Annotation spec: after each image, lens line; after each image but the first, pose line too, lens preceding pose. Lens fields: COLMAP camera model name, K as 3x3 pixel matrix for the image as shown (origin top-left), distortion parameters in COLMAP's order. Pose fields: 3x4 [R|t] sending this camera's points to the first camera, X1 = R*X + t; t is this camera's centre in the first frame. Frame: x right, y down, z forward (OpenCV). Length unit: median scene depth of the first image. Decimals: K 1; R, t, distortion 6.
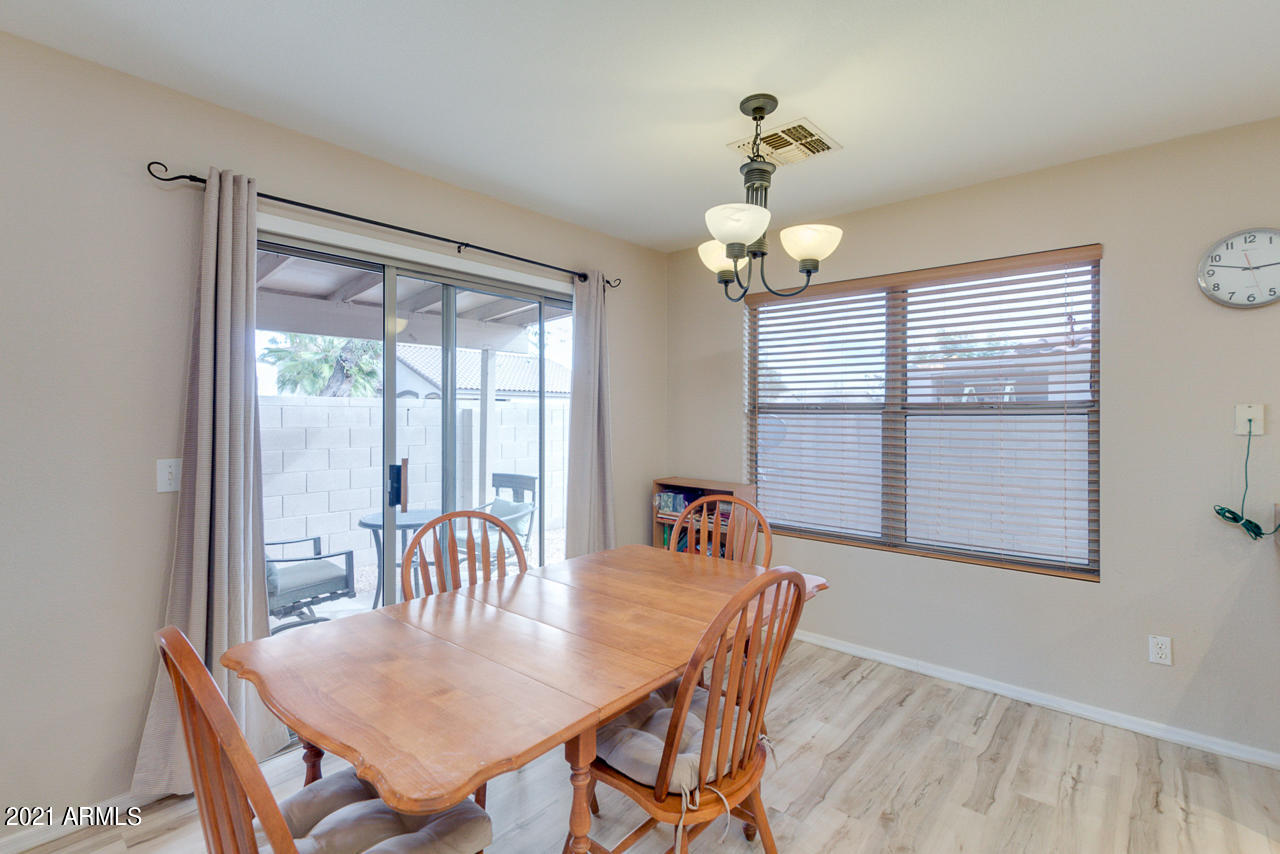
lens RADIAL K [[589.4, 0, 646.0], [0, 589.4, 416.6], [0, 0, 1]] dist [0.004535, -0.003177]
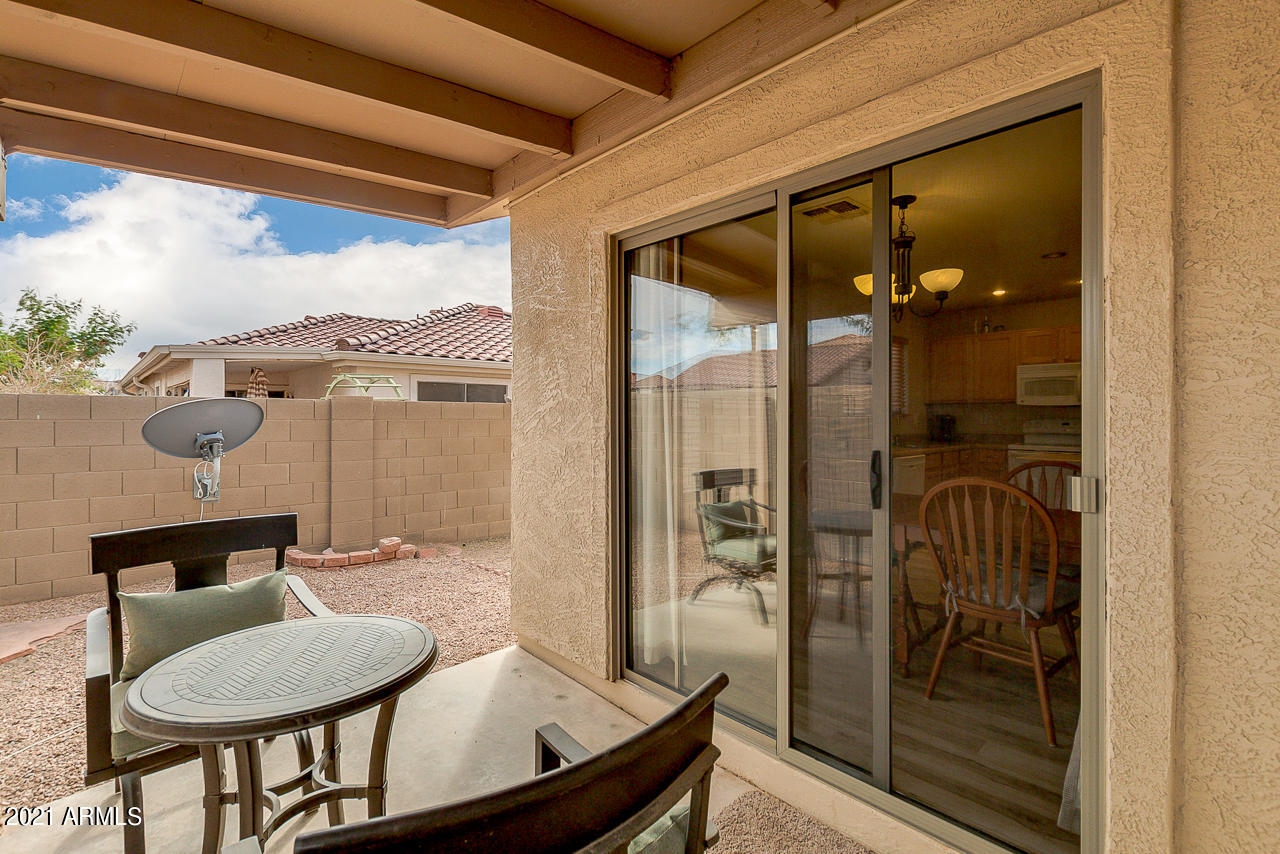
lens RADIAL K [[589.4, 0, 640.2], [0, 589.4, 418.3], [0, 0, 1]] dist [0.004535, -0.003177]
pose [[0.114915, -0.007911, 0.993344, -1.070046], [0.000406, 0.999969, 0.007916, 0.033419], [-0.993375, -0.000506, 0.114915, 1.099311]]
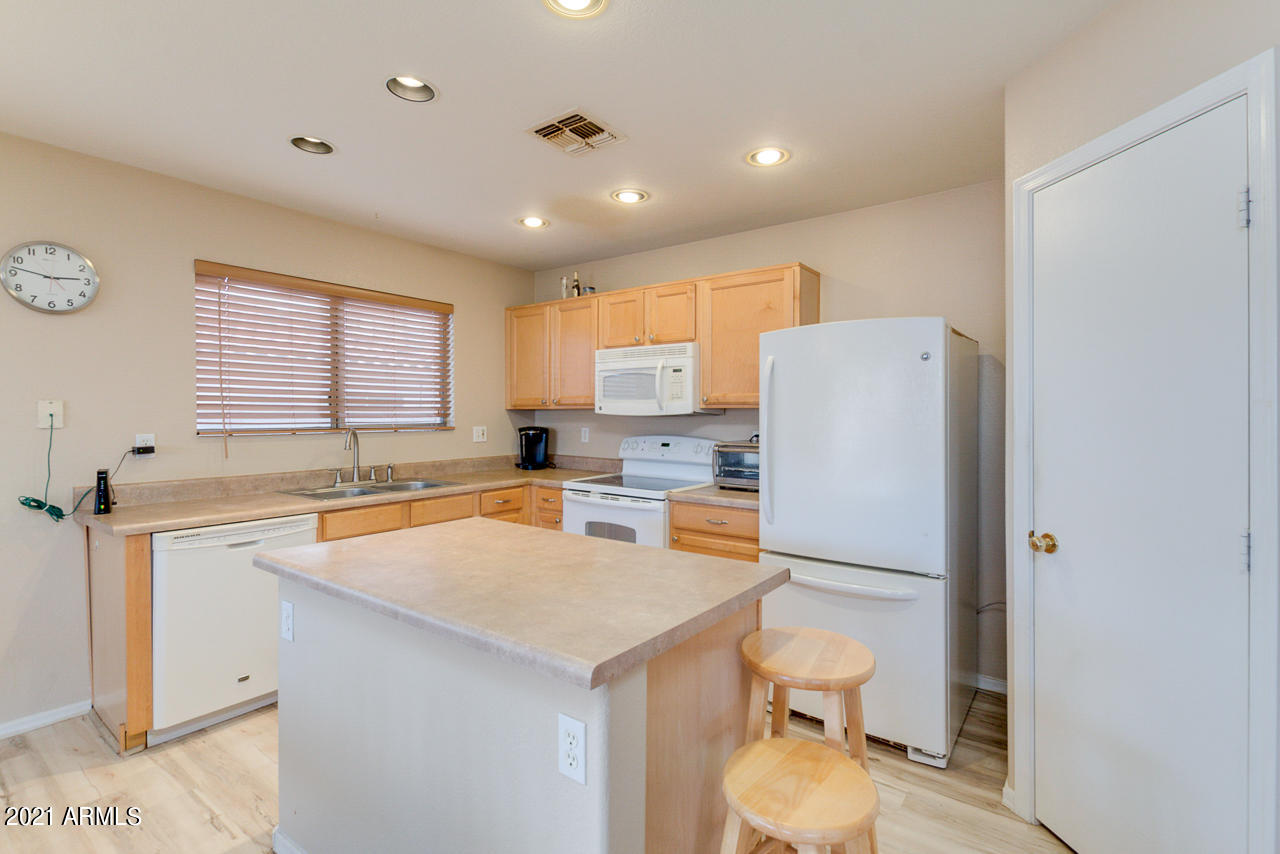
lens RADIAL K [[589.4, 0, 647.0], [0, 589.4, 418.8], [0, 0, 1]] dist [0.004535, -0.003177]
pose [[-0.070323, -0.011959, 0.997453, -0.123009], [-0.003227, 0.999926, 0.011762, -0.002779], [-0.997519, -0.002391, -0.070356, -0.027968]]
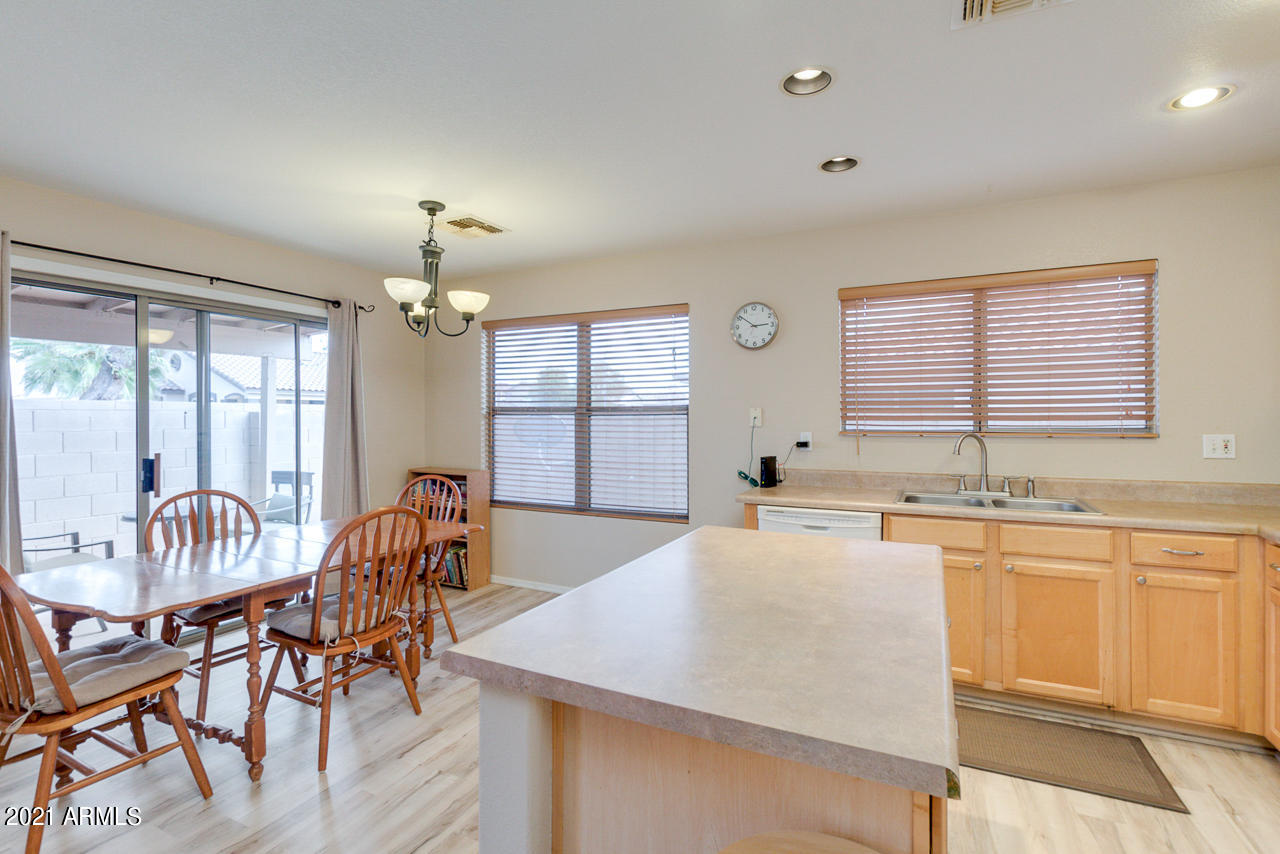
lens RADIAL K [[589.4, 0, 645.9], [0, 589.4, 416.3], [0, 0, 1]] dist [0.004535, -0.003177]
pose [[0.968156, -0.005973, 0.250277, 0.243560], [0.006199, 0.999981, -0.000116, 0.000380], [-0.250271, 0.001664, 0.968174, -0.404123]]
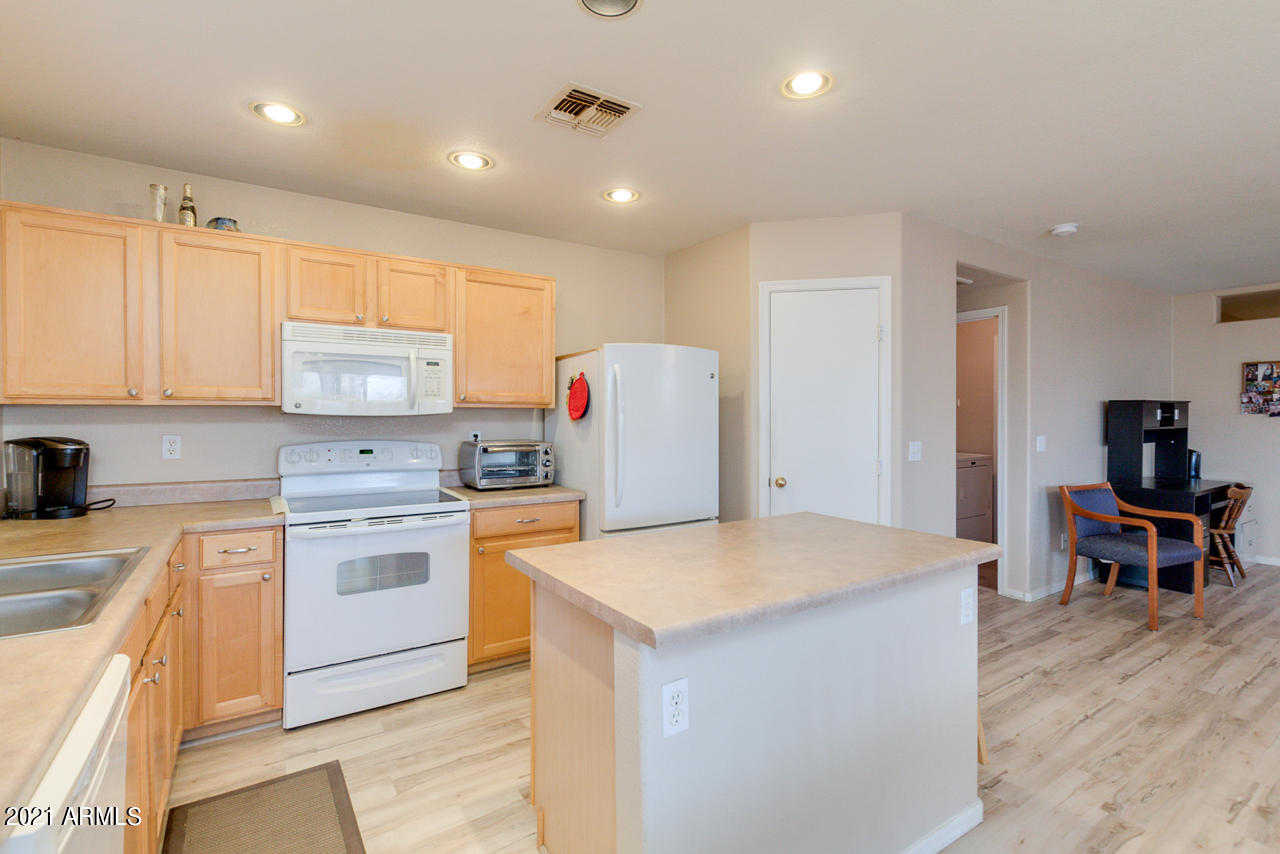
lens RADIAL K [[589.4, 0, 646.8], [0, 589.4, 421.0], [0, 0, 1]] dist [0.004535, -0.003177]
pose [[-0.960274, -0.008615, 0.278926, 0.407414], [-0.005182, 0.999901, 0.013046, -0.000949], [-0.279011, 0.011082, -0.960224, 0.713408]]
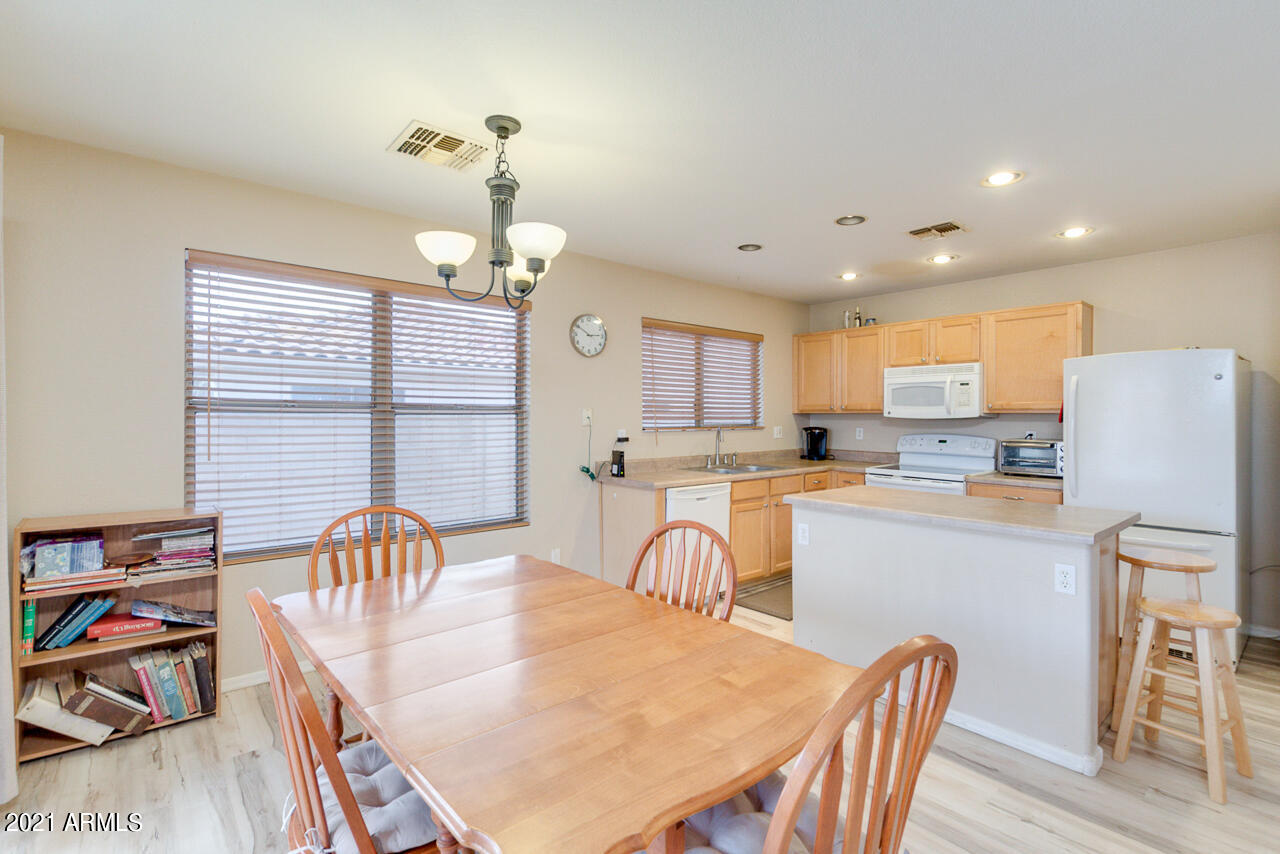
lens RADIAL K [[589.4, 0, 644.7], [0, 589.4, 419.6], [0, 0, 1]] dist [0.004535, -0.003177]
pose [[0.151253, -0.009586, 0.988449, -0.599085], [-0.003795, 0.999940, 0.010278, -0.005668], [-0.988488, -0.005306, 0.151208, 0.422729]]
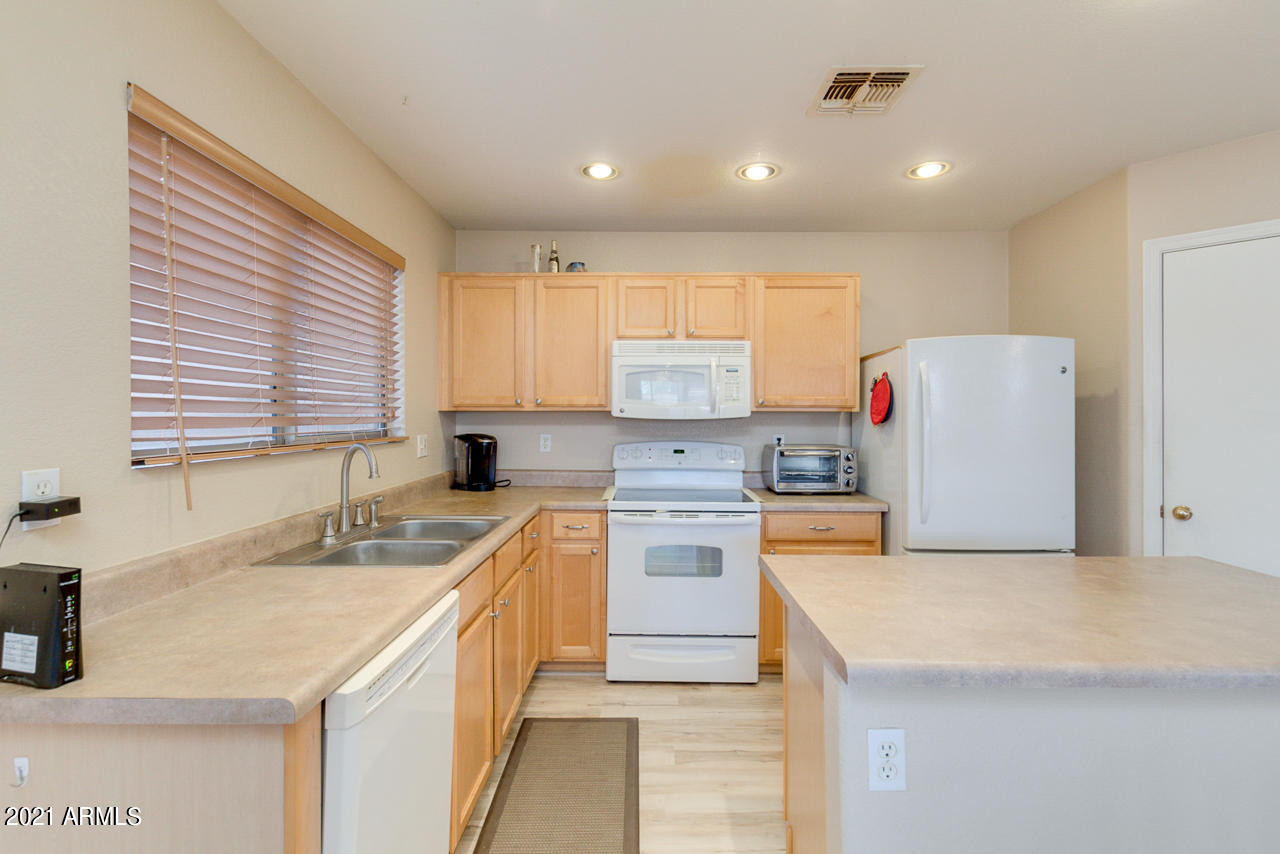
lens RADIAL K [[589.4, 0, 645.7], [0, 589.4, 418.7], [0, 0, 1]] dist [0.004535, -0.003177]
pose [[-0.641389, -0.007677, 0.767177, 0.319989], [-0.004723, 0.999970, 0.006058, -0.002080], [-0.767201, 0.000262, -0.641406, 0.649921]]
